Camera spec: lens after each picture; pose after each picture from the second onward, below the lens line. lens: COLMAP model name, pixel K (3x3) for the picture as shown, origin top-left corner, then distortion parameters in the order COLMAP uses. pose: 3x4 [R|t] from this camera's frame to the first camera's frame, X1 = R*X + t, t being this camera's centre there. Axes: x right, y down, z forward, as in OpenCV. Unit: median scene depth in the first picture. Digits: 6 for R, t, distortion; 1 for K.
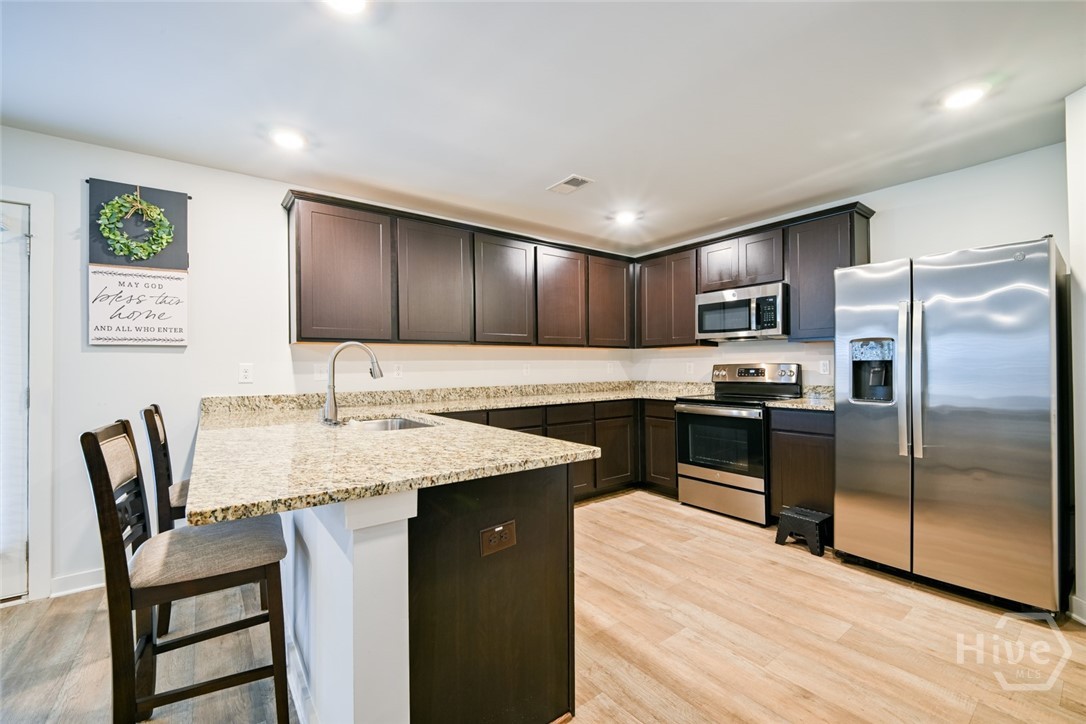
lens RADIAL K [[450.1, 0, 540.6], [0, 450.1, 361.4], [0, 0, 1]] dist [-0.007416, -0.000109]
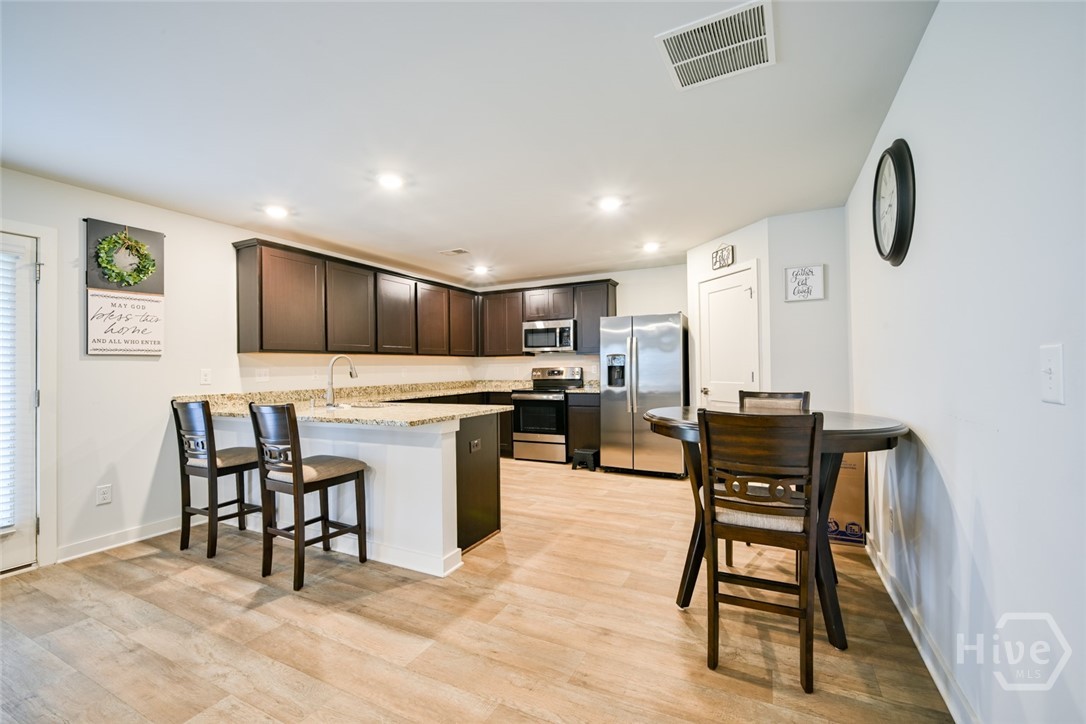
lens RADIAL K [[447.5, 0, 543.9], [0, 447.5, 359.7], [0, 0, 1]] dist [-0.014785, -0.000440]
pose [[0.895907, 0.003239, 0.444231, -0.388225], [0.002413, 0.999923, -0.012158, -0.004440], [-0.444236, 0.011964, 0.895830, -0.574922]]
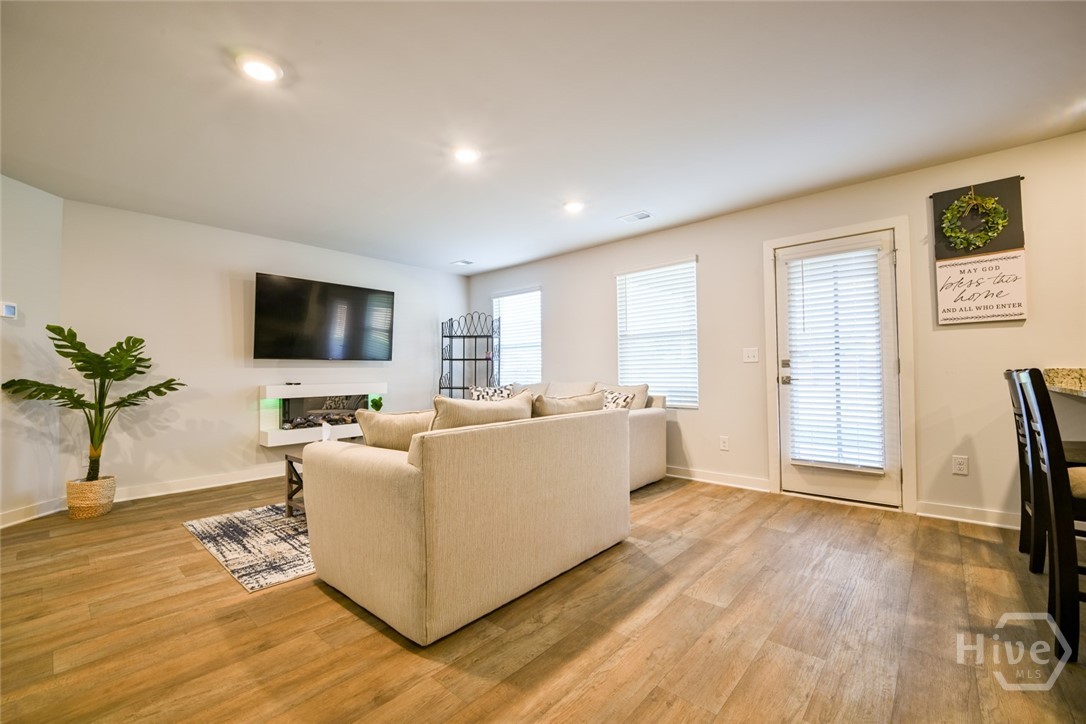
lens RADIAL K [[447.5, 0, 543.9], [0, 447.5, 359.7], [0, 0, 1]] dist [-0.014785, -0.000440]
pose [[0.191542, -0.020942, -0.981261, 0.000190], [0.021313, 0.999625, -0.017174, 0.053960], [0.981253, -0.017624, 0.191916, -0.307130]]
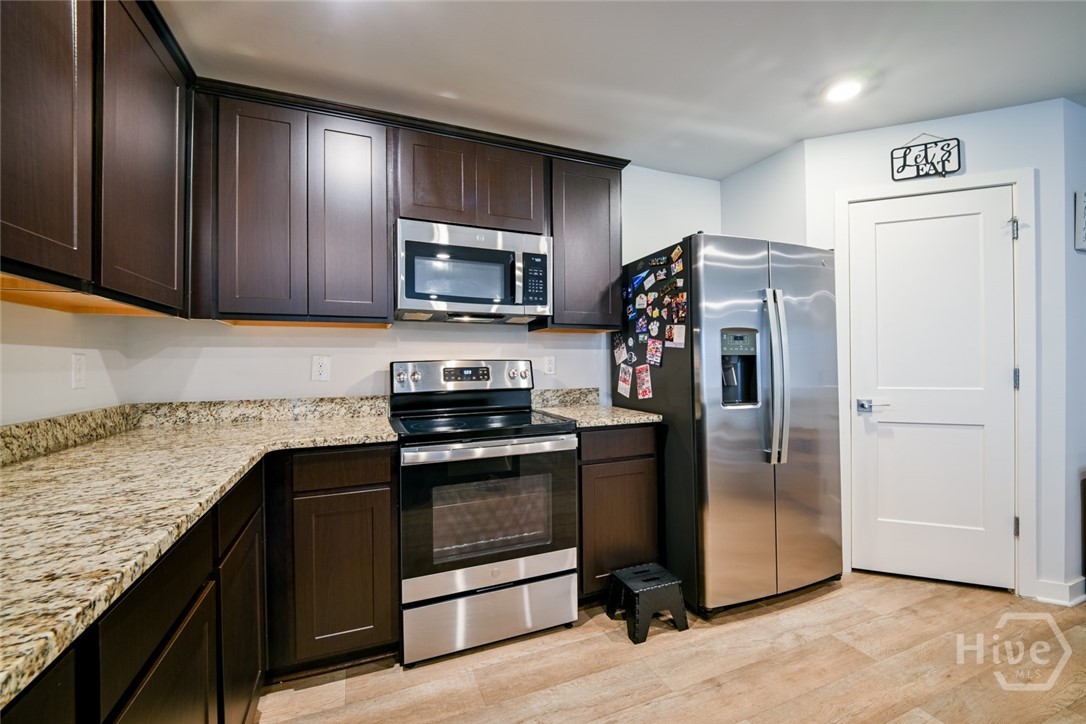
lens RADIAL K [[454.9, 0, 545.6], [0, 454.9, 362.4], [0, 0, 1]] dist [0.016046, -0.012831]
pose [[0.239087, 0.005868, 0.970981, -0.144532], [-0.005913, 0.999972, -0.004587, 0.014953], [-0.970980, -0.004644, 0.239115, 1.063389]]
